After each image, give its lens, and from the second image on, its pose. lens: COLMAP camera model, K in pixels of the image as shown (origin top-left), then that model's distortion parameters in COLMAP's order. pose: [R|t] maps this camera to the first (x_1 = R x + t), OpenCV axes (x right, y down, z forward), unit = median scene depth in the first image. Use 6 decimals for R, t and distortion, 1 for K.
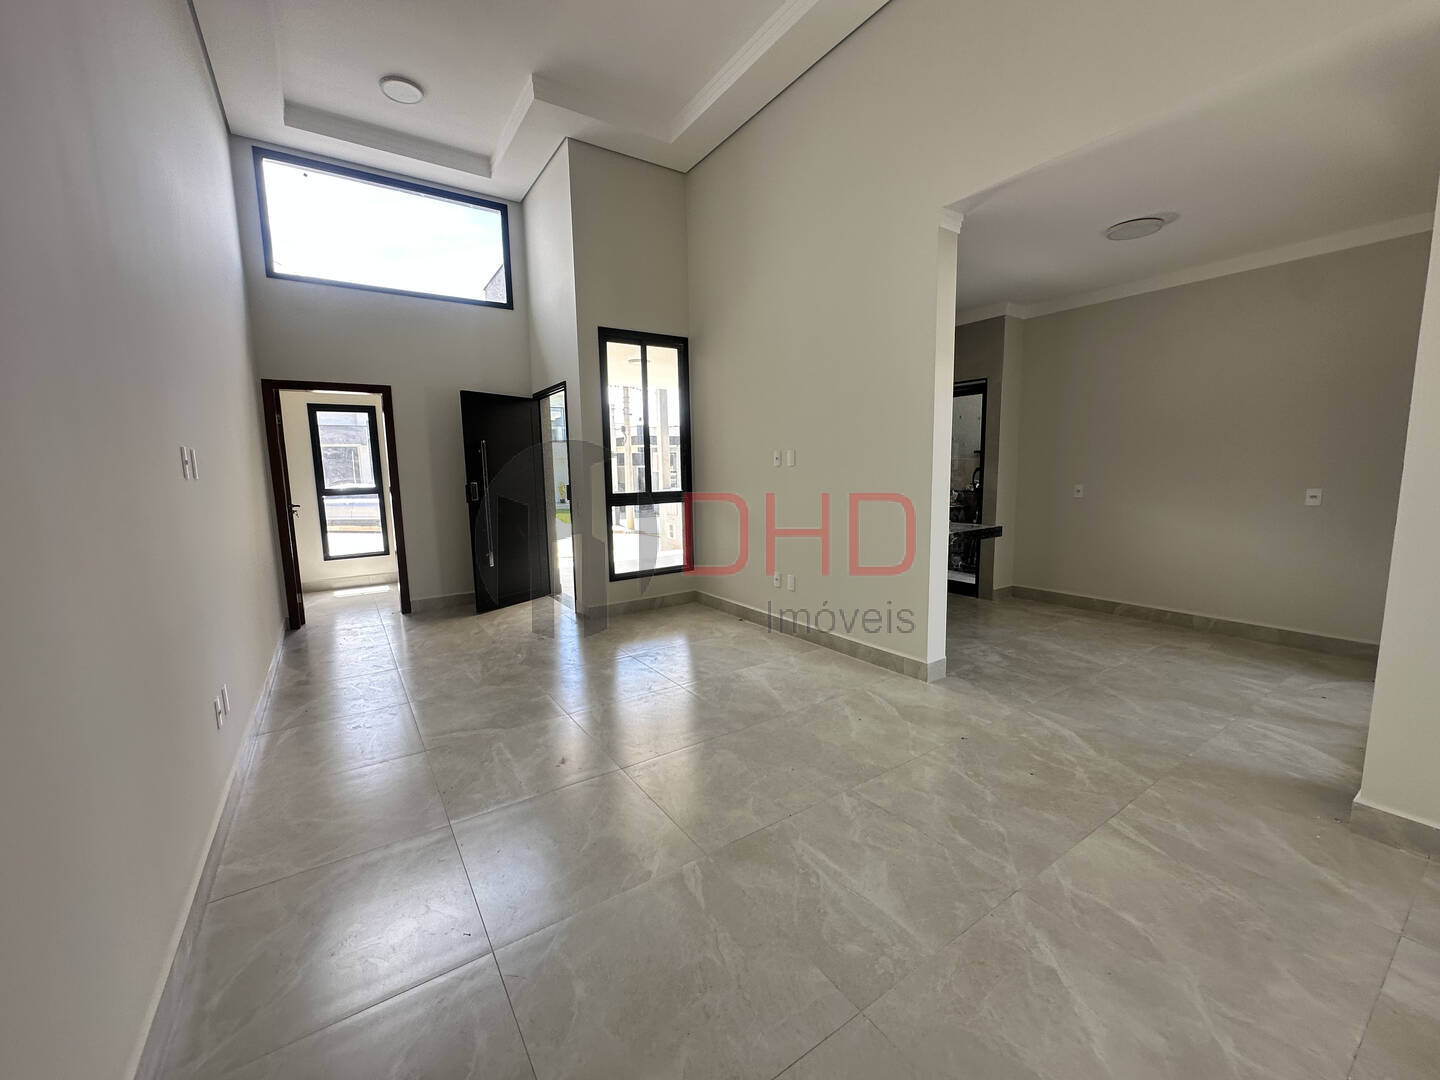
lens RADIAL K [[575.8, 0, 720.1], [0, 575.8, 541.6], [0, 0, 1]] dist [-0.001507, -0.000204]
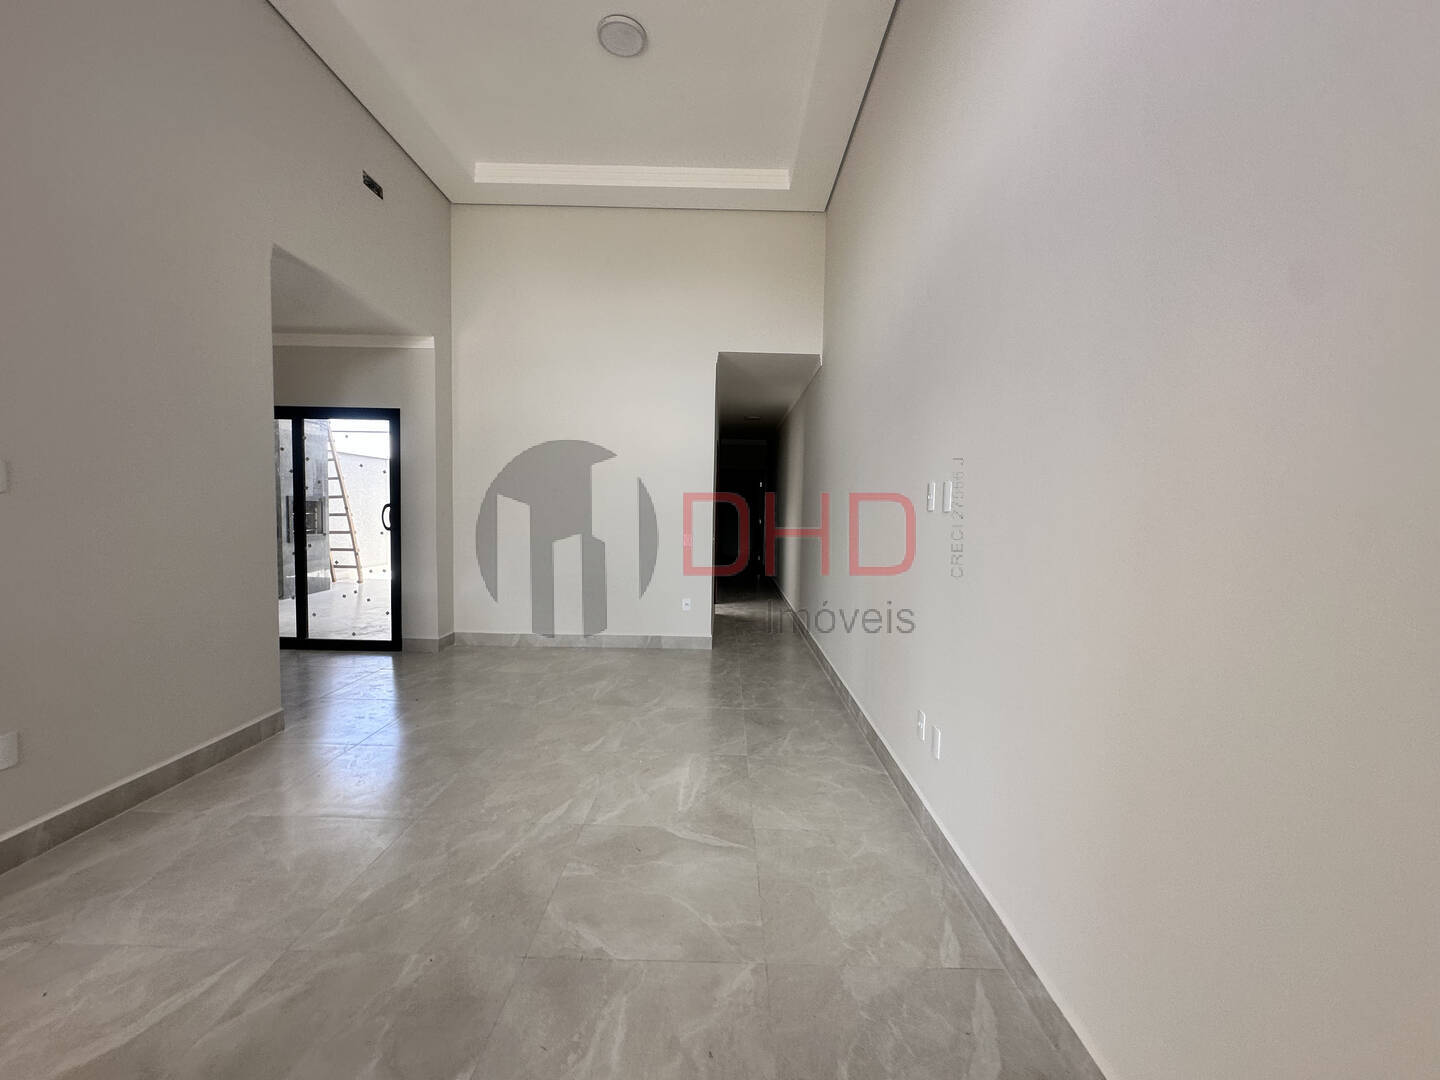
lens RADIAL K [[575.8, 0, 721.3], [0, 575.8, 537.6], [0, 0, 1]] dist [-0.001507, -0.000204]
pose [[-0.829919, -0.025772, 0.557288, -1.083282], [0.067012, 0.987095, 0.145444, -0.222018], [-0.553844, 0.158051, -0.817482, 1.917846]]
